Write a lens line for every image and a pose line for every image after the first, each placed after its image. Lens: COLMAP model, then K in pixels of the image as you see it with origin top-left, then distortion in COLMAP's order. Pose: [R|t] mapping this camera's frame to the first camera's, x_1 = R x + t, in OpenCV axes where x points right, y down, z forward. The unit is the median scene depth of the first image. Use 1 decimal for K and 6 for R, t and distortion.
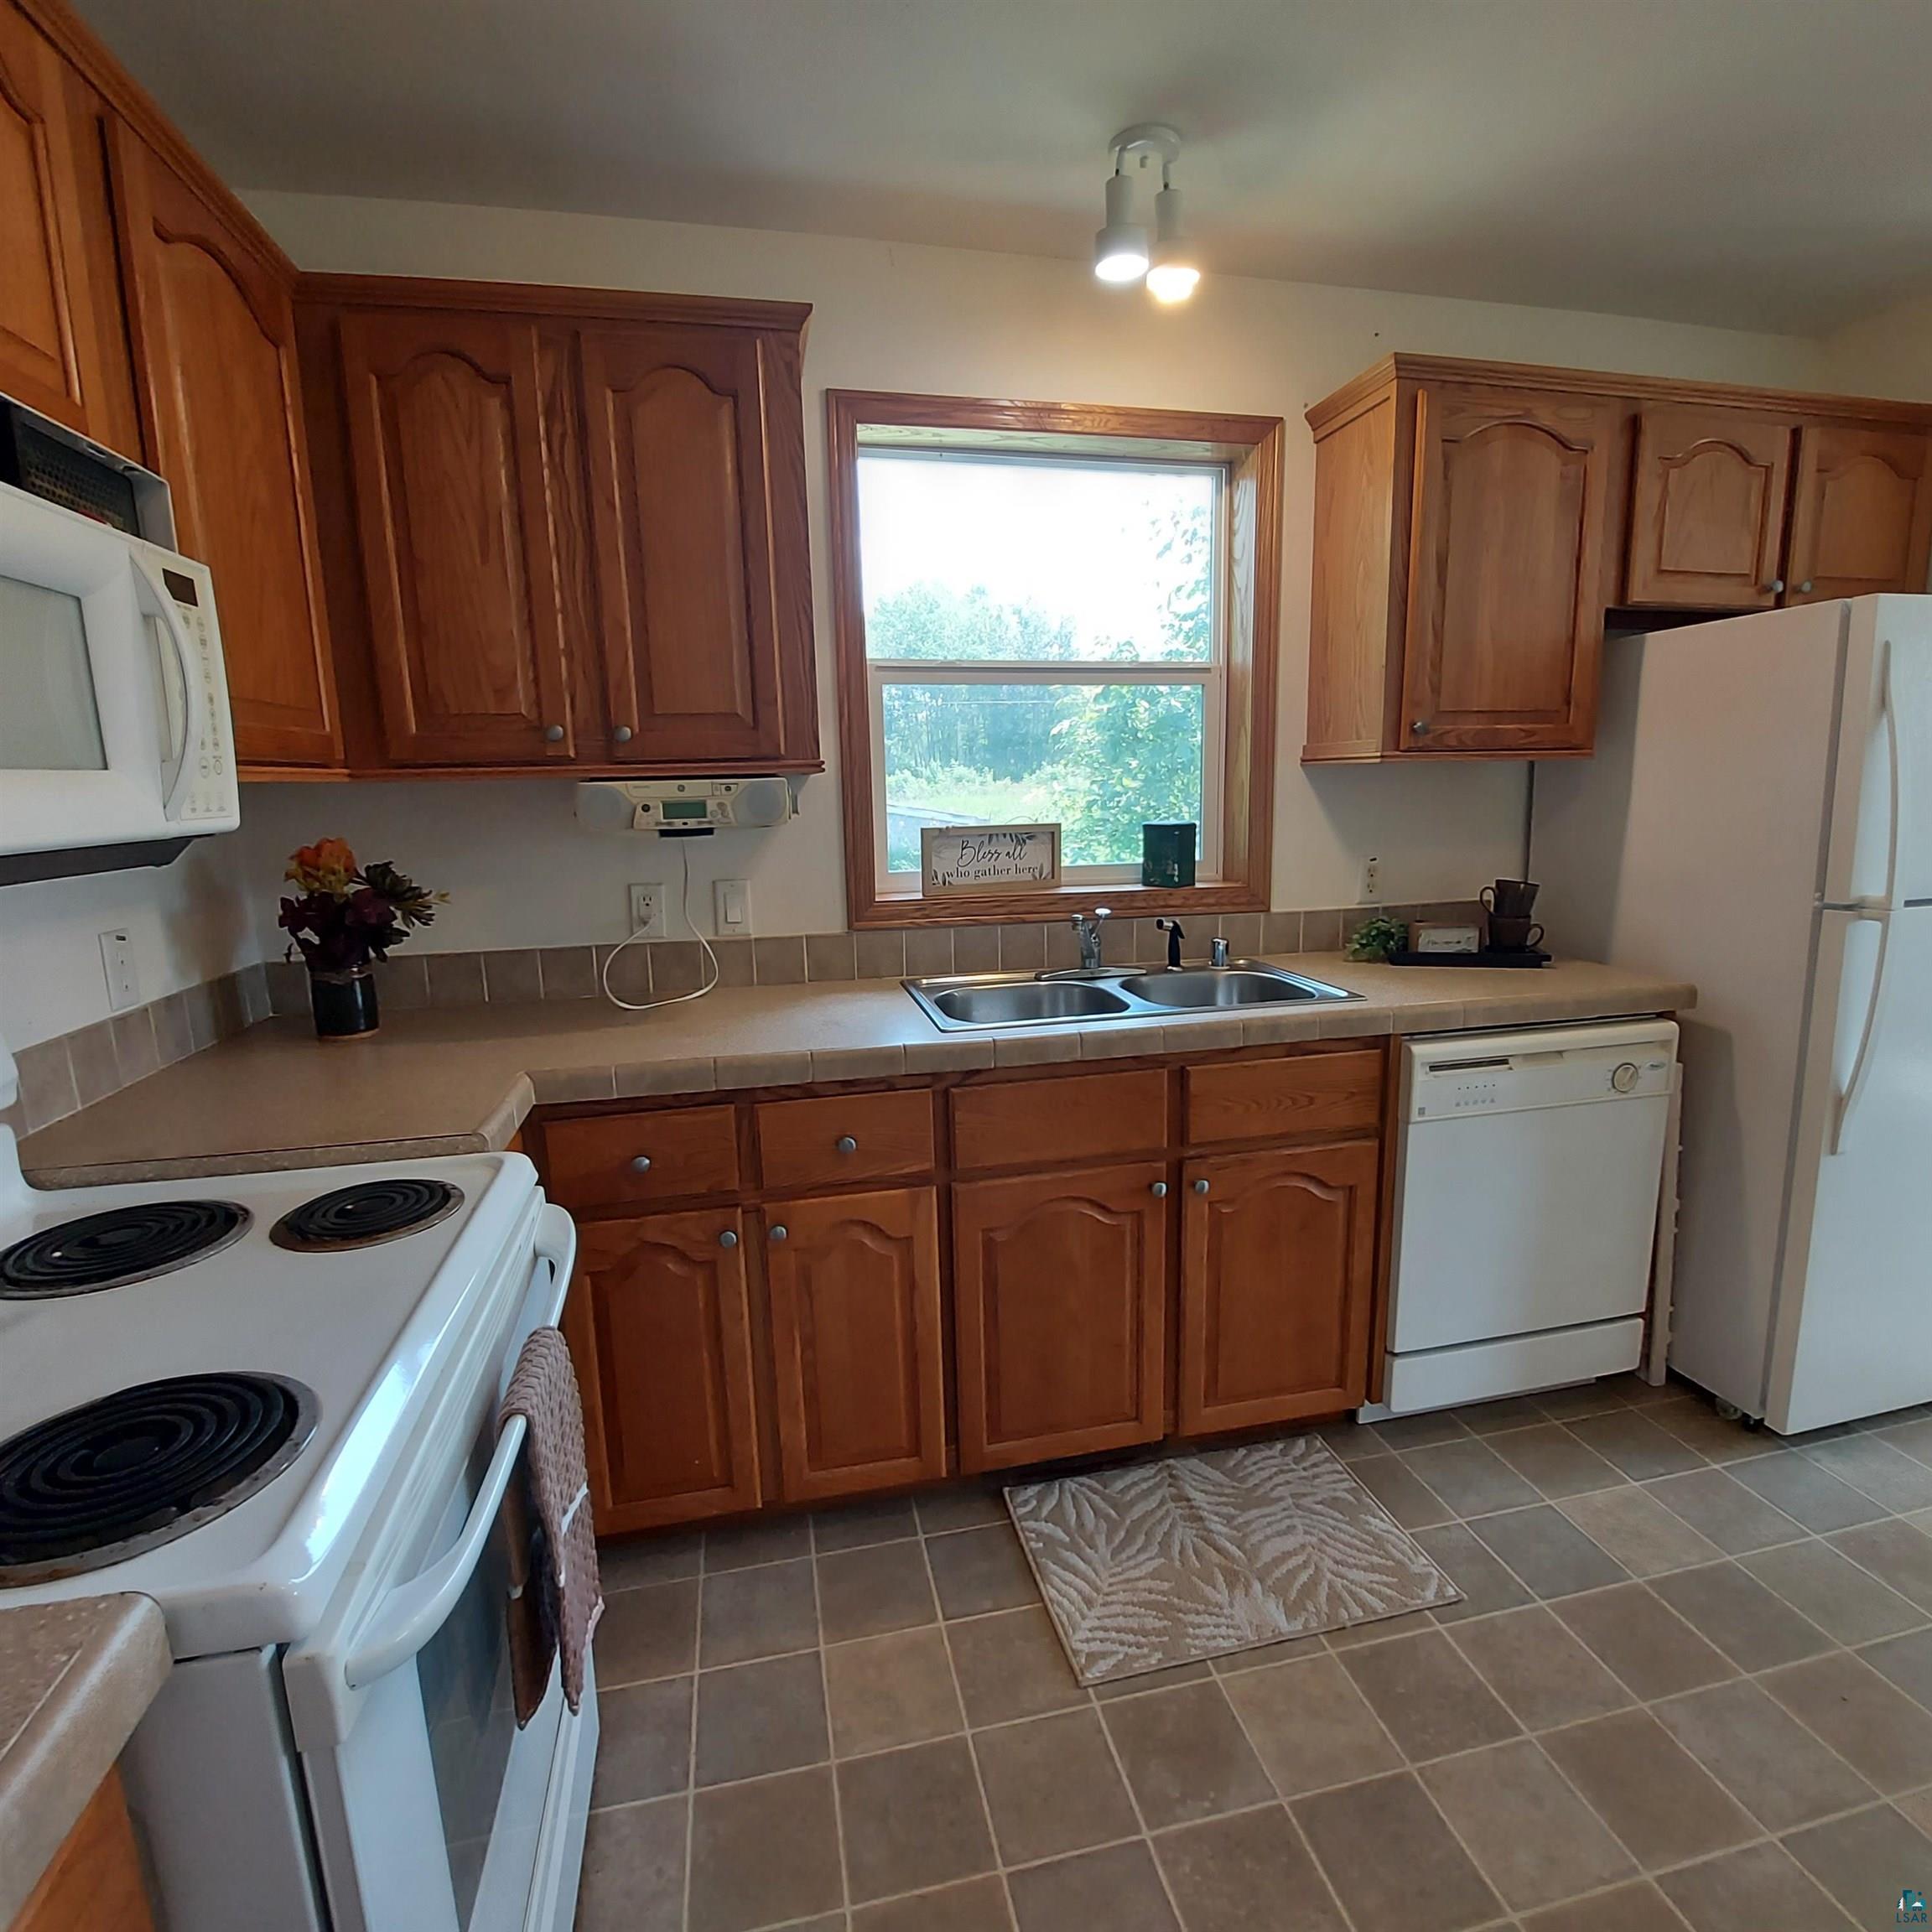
lens RADIAL K [[1019.9, 0, 982.3], [0, 1019.9, 961.1], [0, 0, 1]] dist [-0.018685, -0.002411]
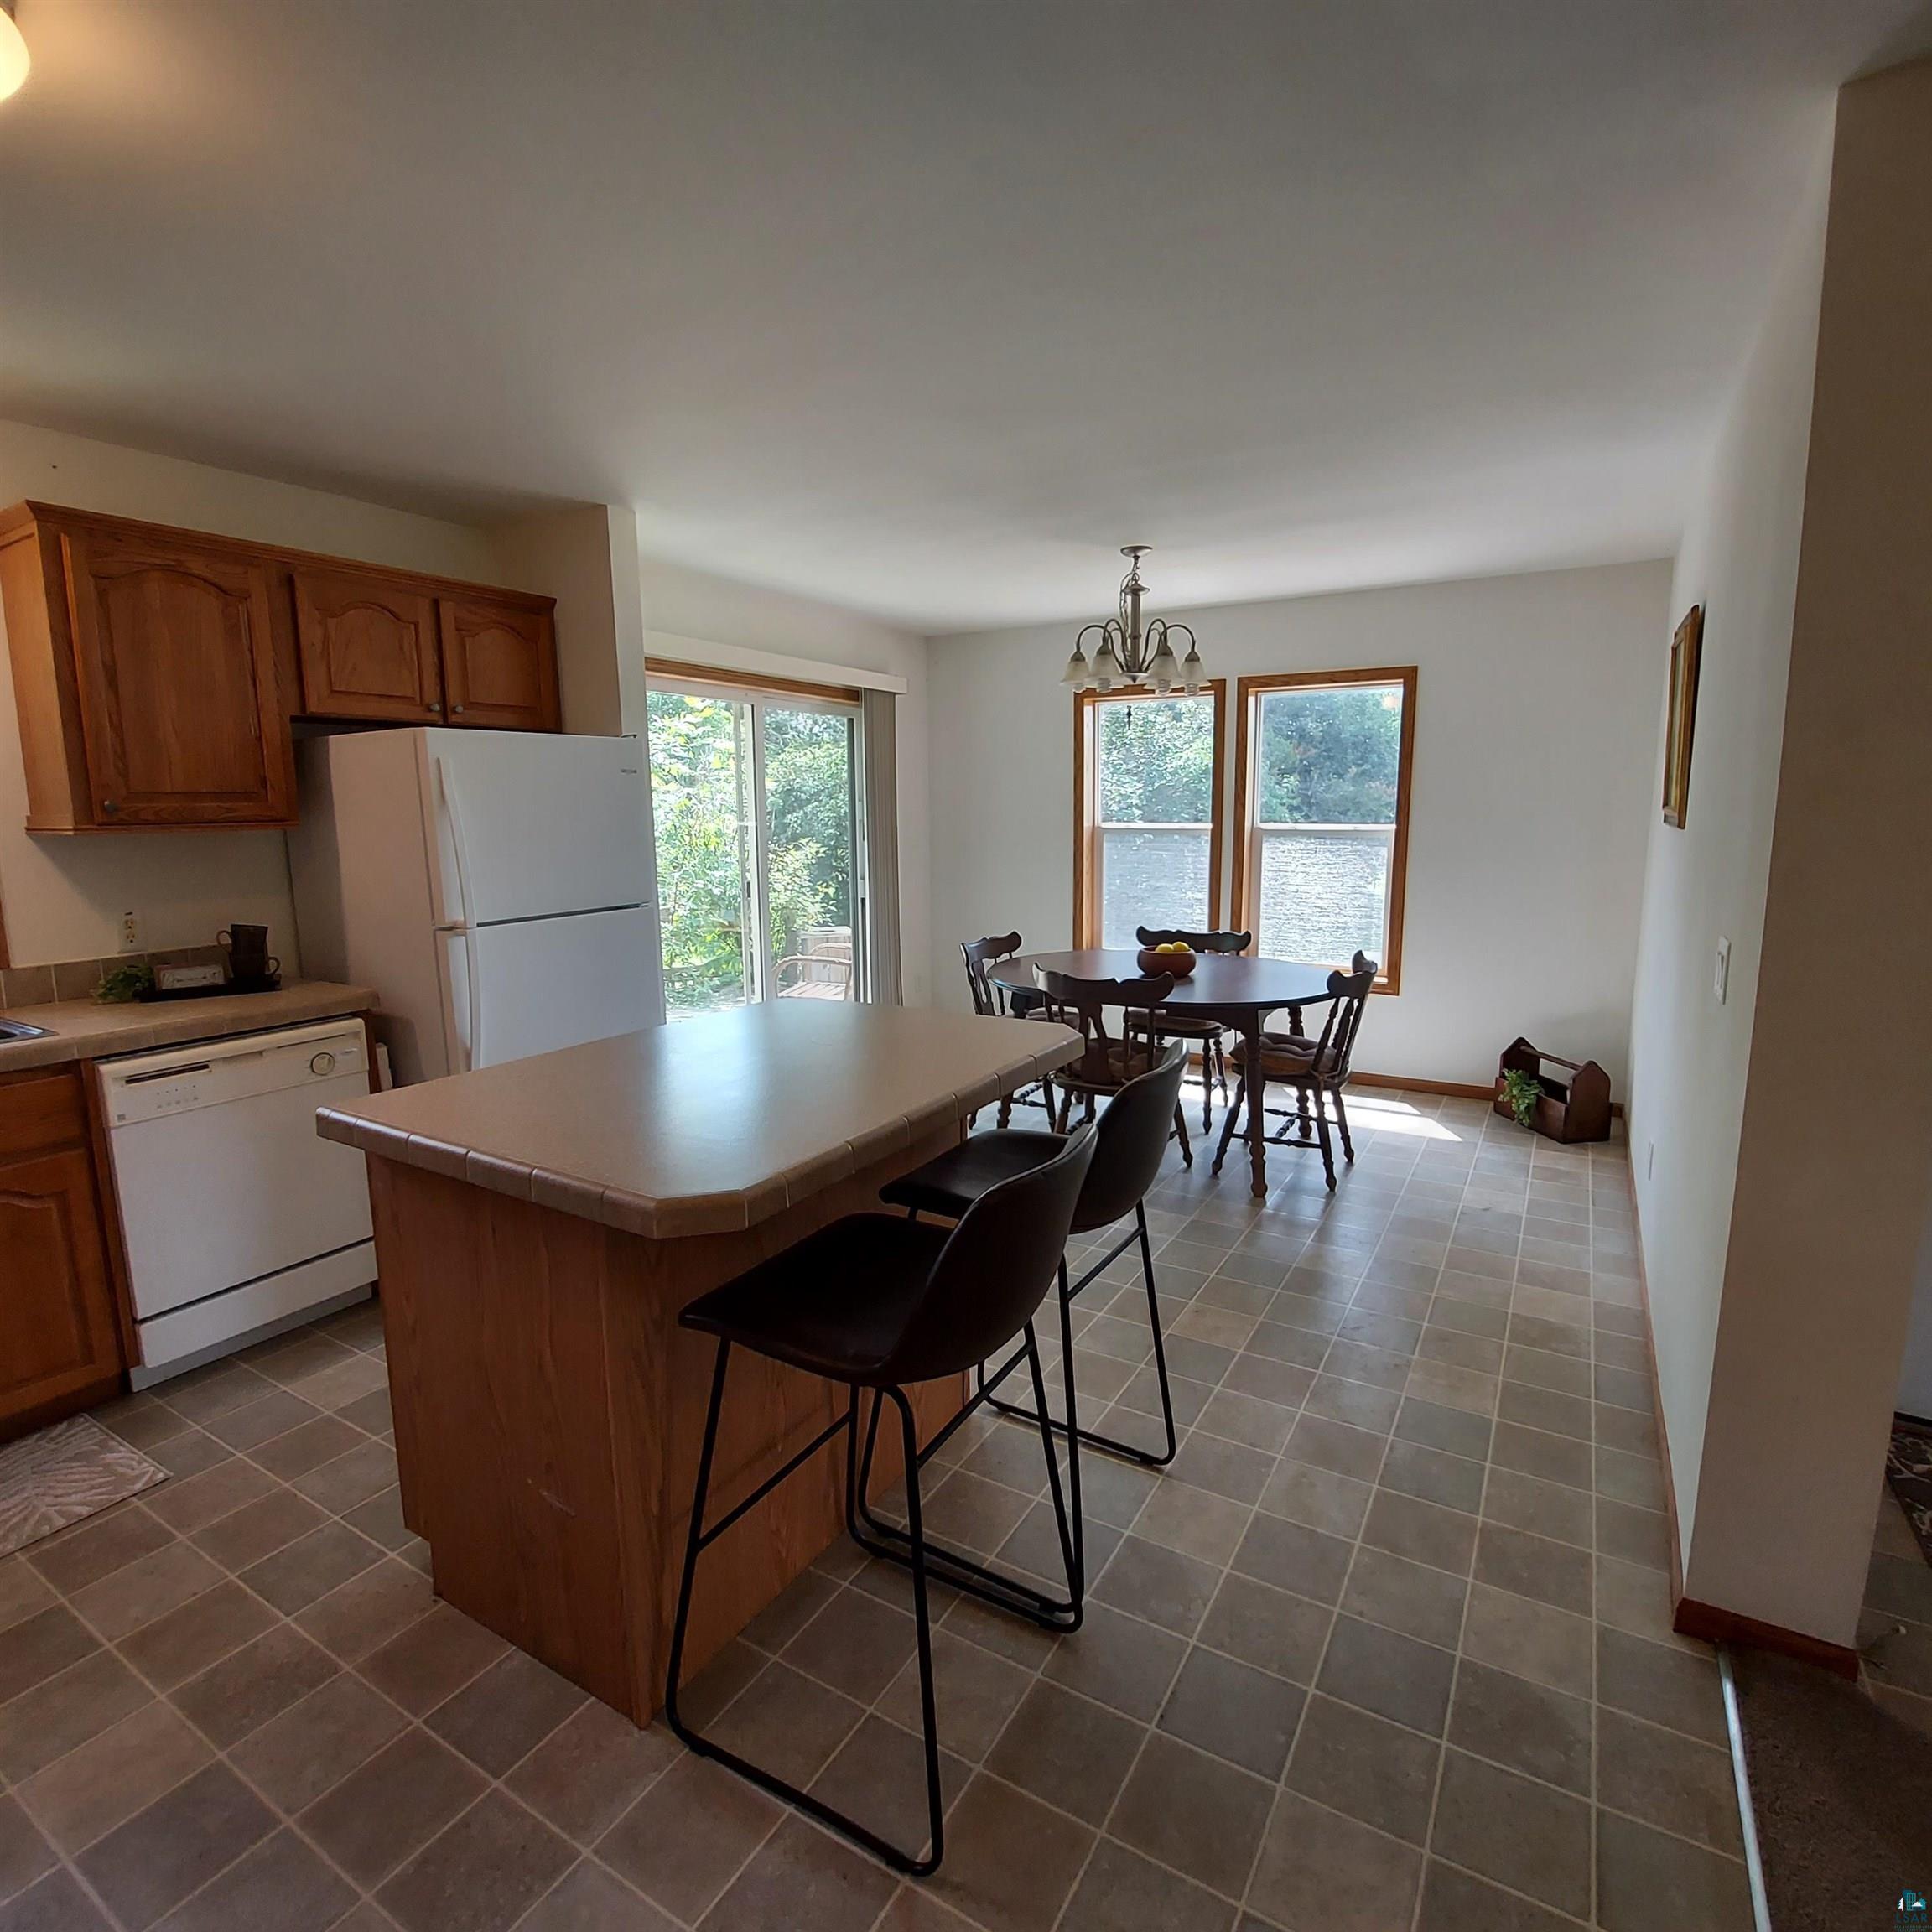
lens RADIAL K [[1019.9, 0, 972.2], [0, 1019.9, 959.7], [0, 0, 1]] dist [-0.018685, -0.002411]
pose [[0.685257, -0.094036, 0.722205, 0.282965], [0.119560, 0.992701, 0.015813, 0.063258], [-0.718421, 0.075511, 0.691498, -0.621513]]
